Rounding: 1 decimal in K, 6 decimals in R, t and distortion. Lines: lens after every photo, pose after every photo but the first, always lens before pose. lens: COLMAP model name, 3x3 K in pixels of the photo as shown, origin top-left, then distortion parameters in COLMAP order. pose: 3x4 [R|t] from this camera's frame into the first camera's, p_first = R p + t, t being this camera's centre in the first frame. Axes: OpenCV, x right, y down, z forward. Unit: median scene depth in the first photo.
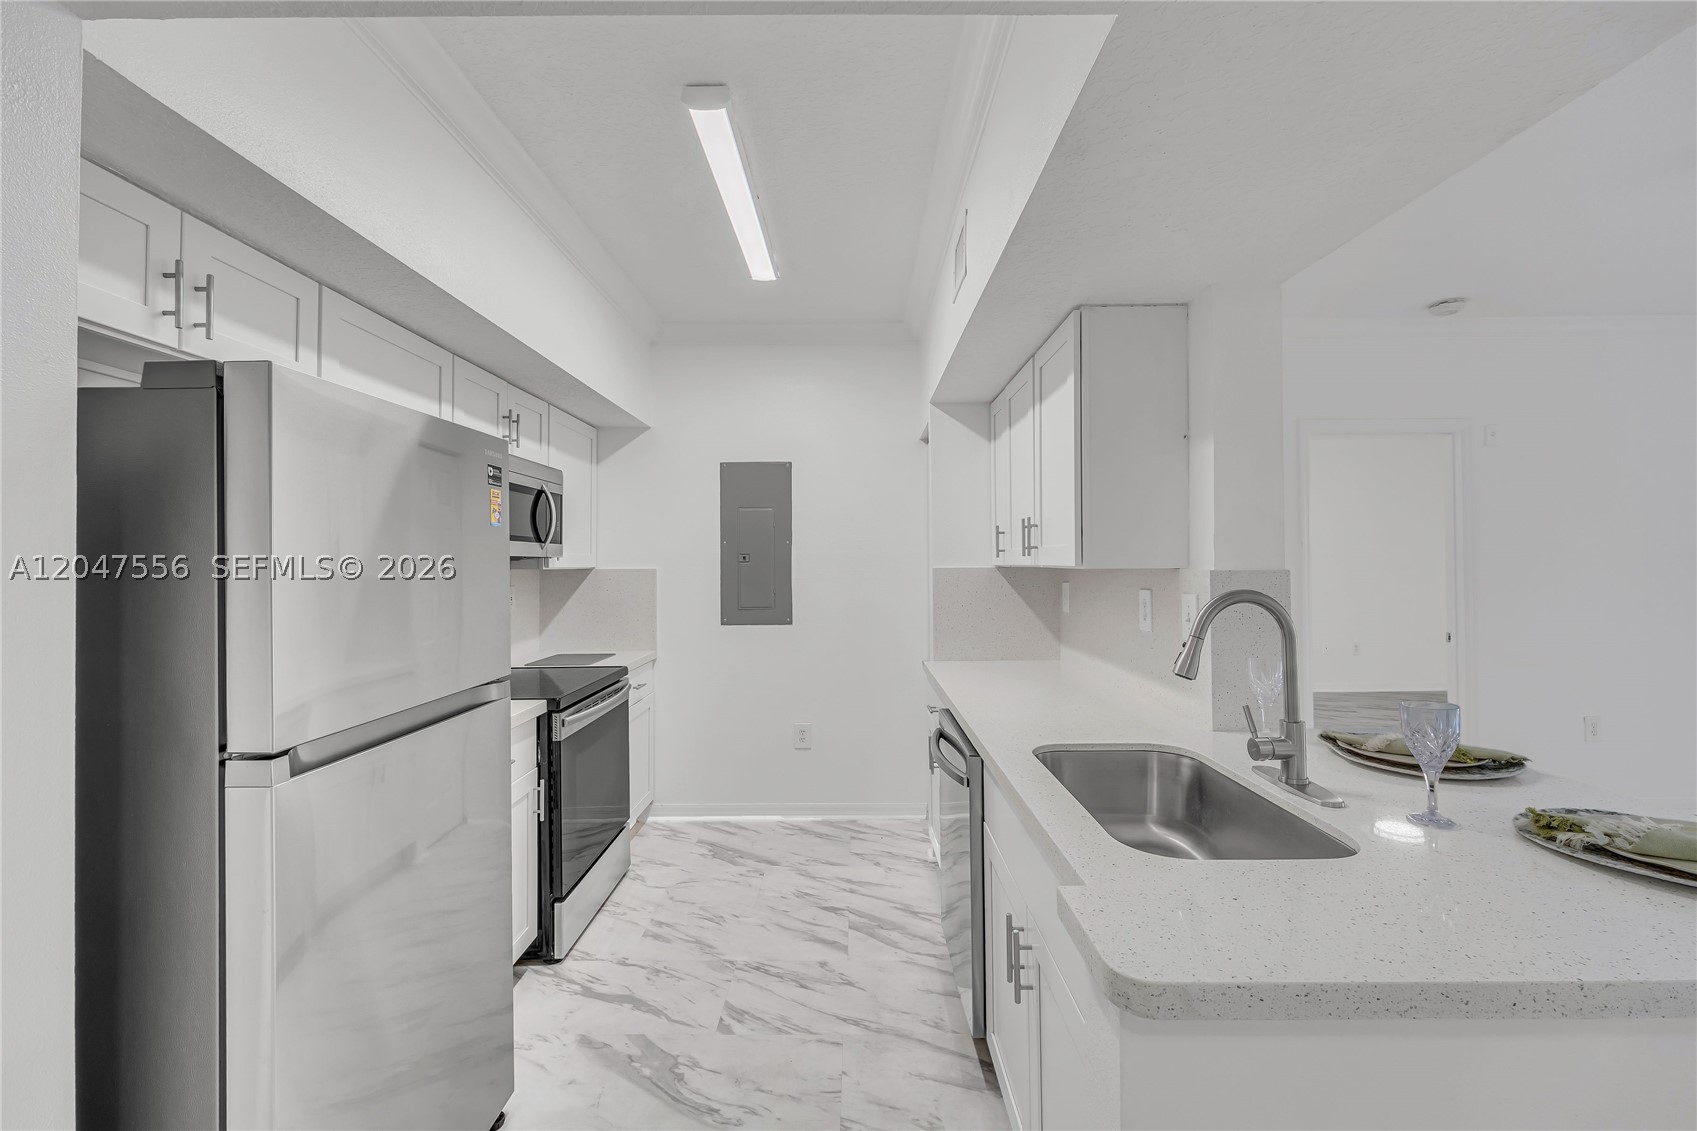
lens RADIAL K [[704.1, 0, 848.6], [0, 704.1, 556.8], [0, 0, 1]] dist [-0.000927, 0.000319]
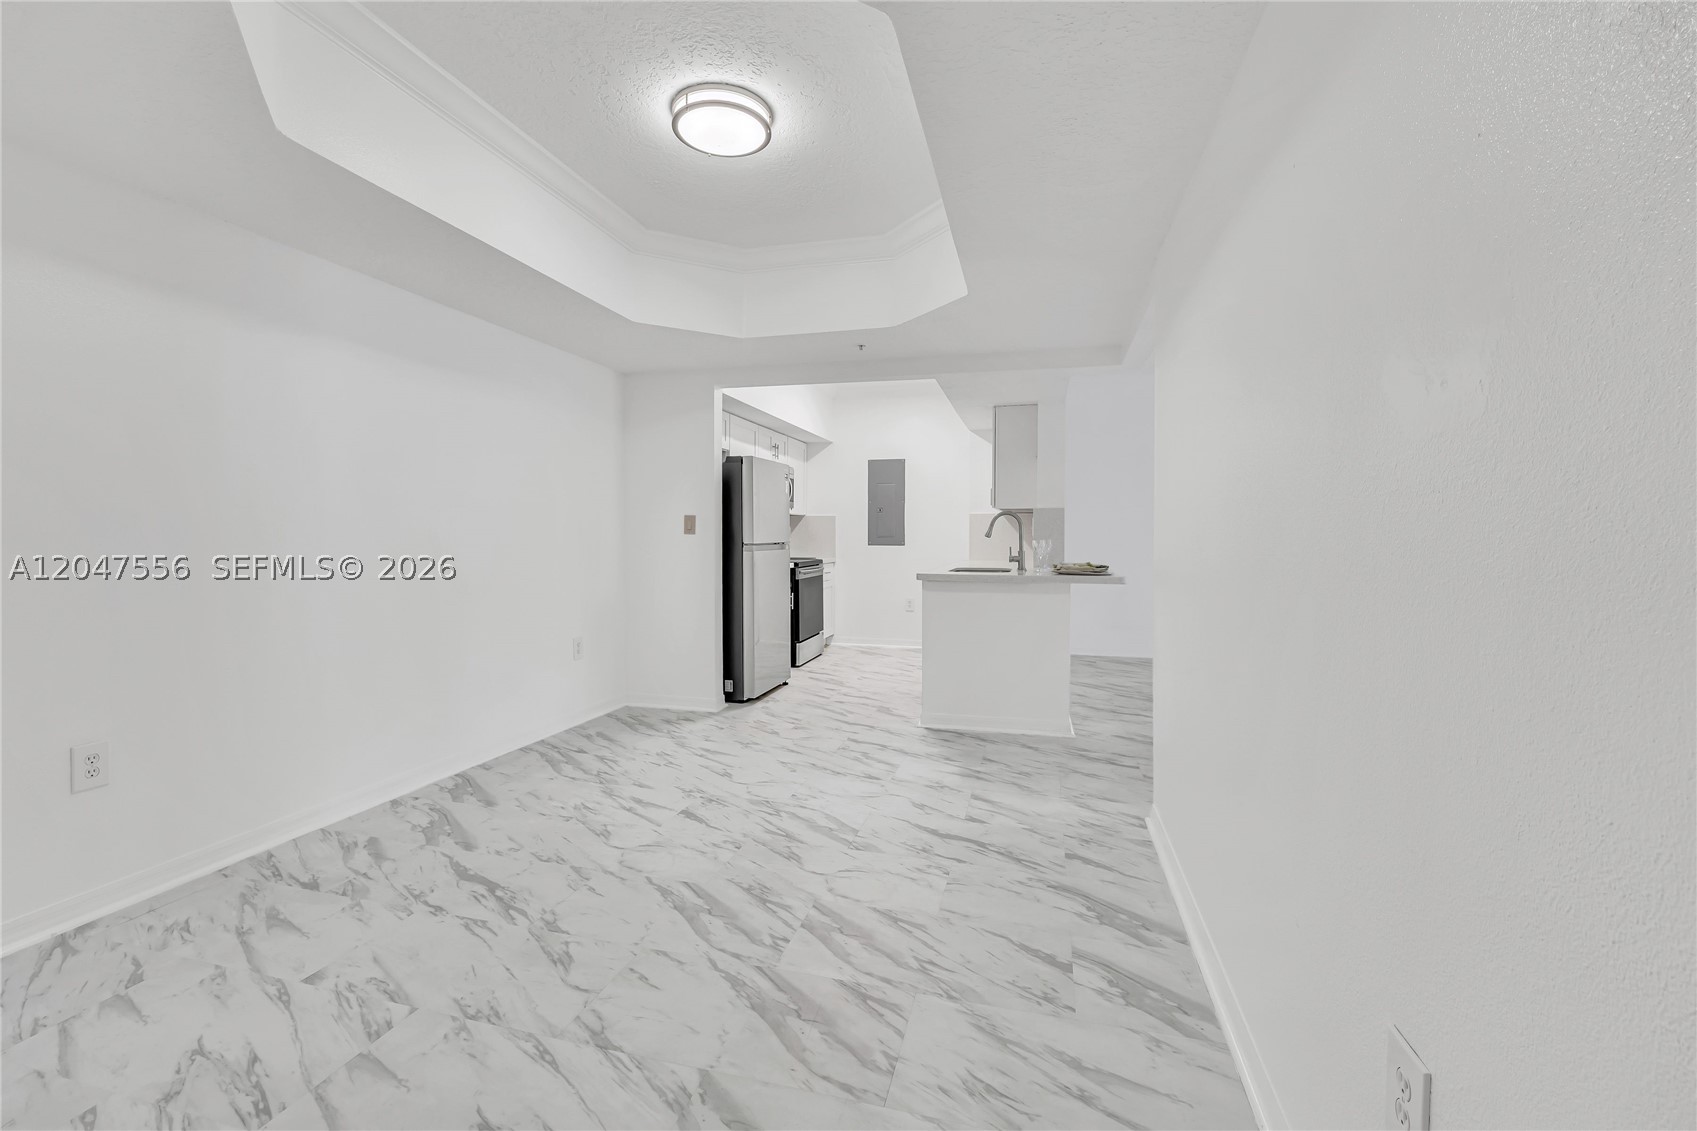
lens RADIAL K [[704.1, 0, 848.6], [0, 704.1, 556.8], [0, 0, 1]] dist [-0.000927, 0.000319]
pose [[0.969513, 0.017473, -0.244415, 0.289373], [-0.007313, 0.999073, 0.042418, 0.056852], [0.244930, -0.039338, 0.968742, -1.067437]]
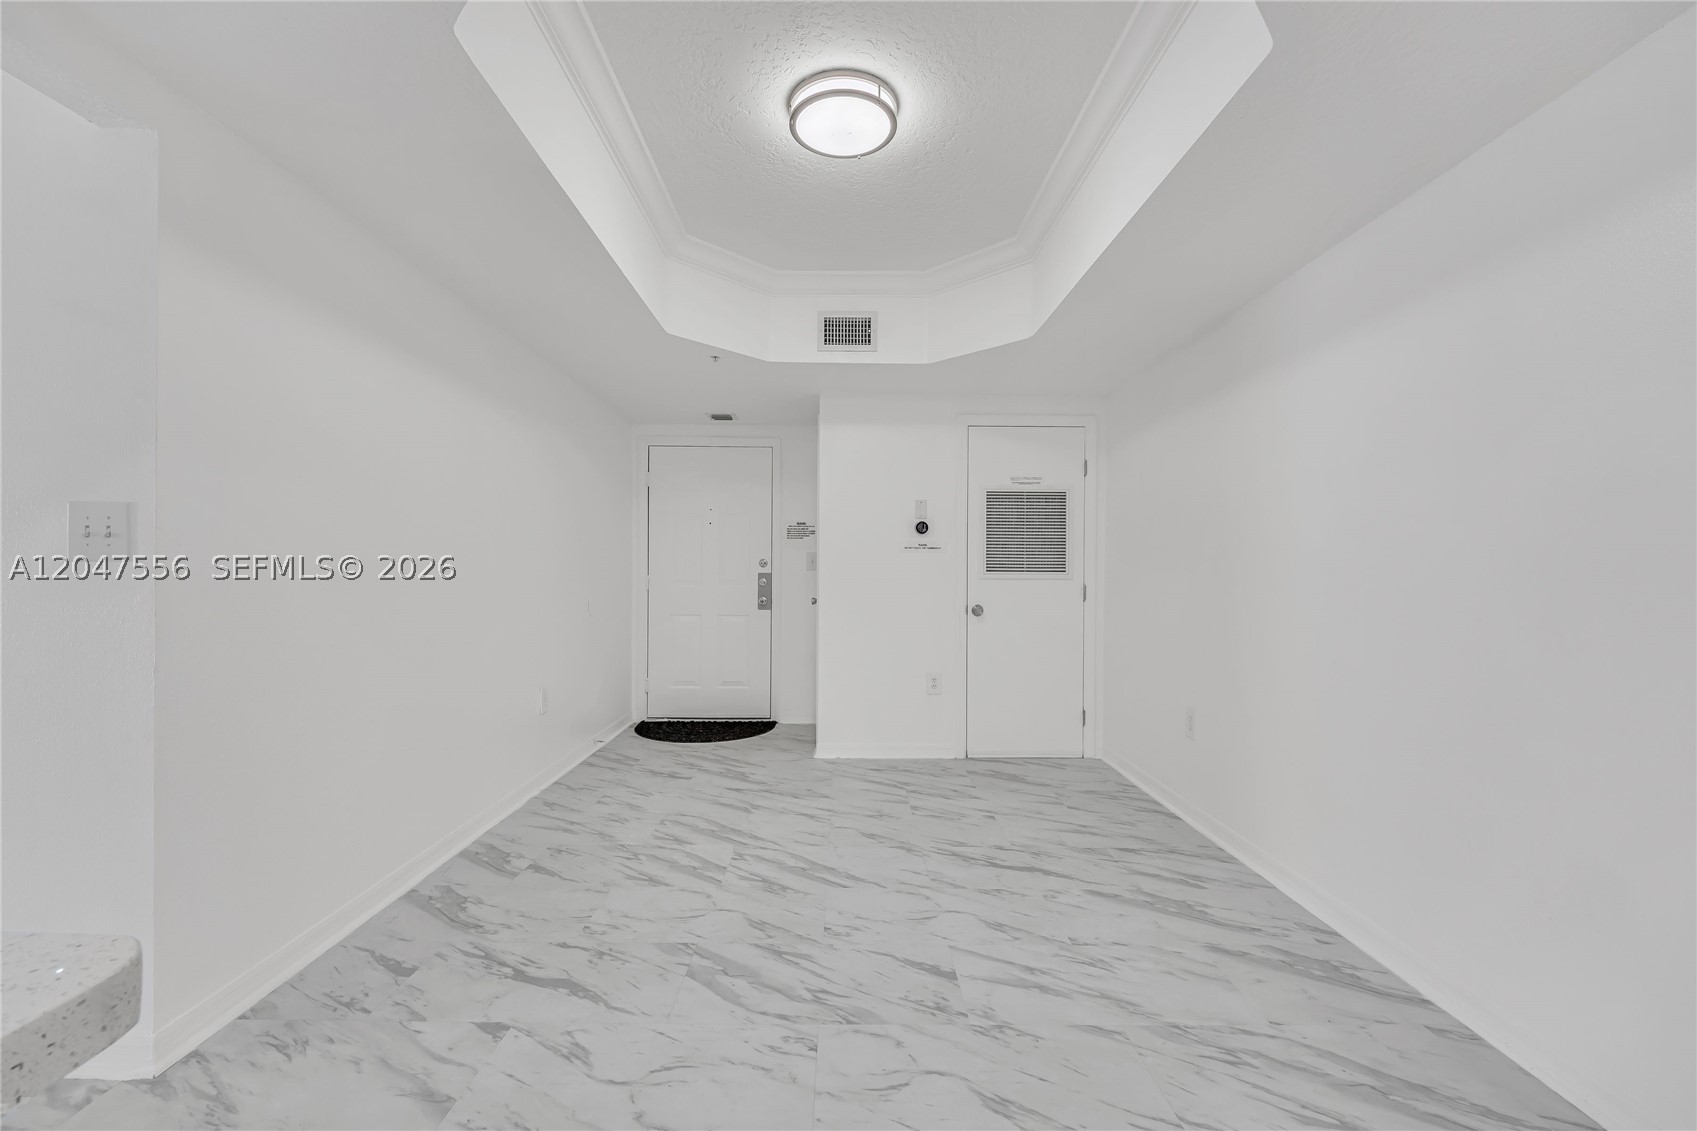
lens RADIAL K [[704.1, 0, 848.6], [0, 704.1, 556.8], [0, 0, 1]] dist [-0.000927, 0.000319]
pose [[-0.999775, -0.000921, -0.021195, -0.030950], [-0.000266, 0.999524, -0.030865, 0.076547], [0.021213, -0.030852, -0.999299, 0.381928]]
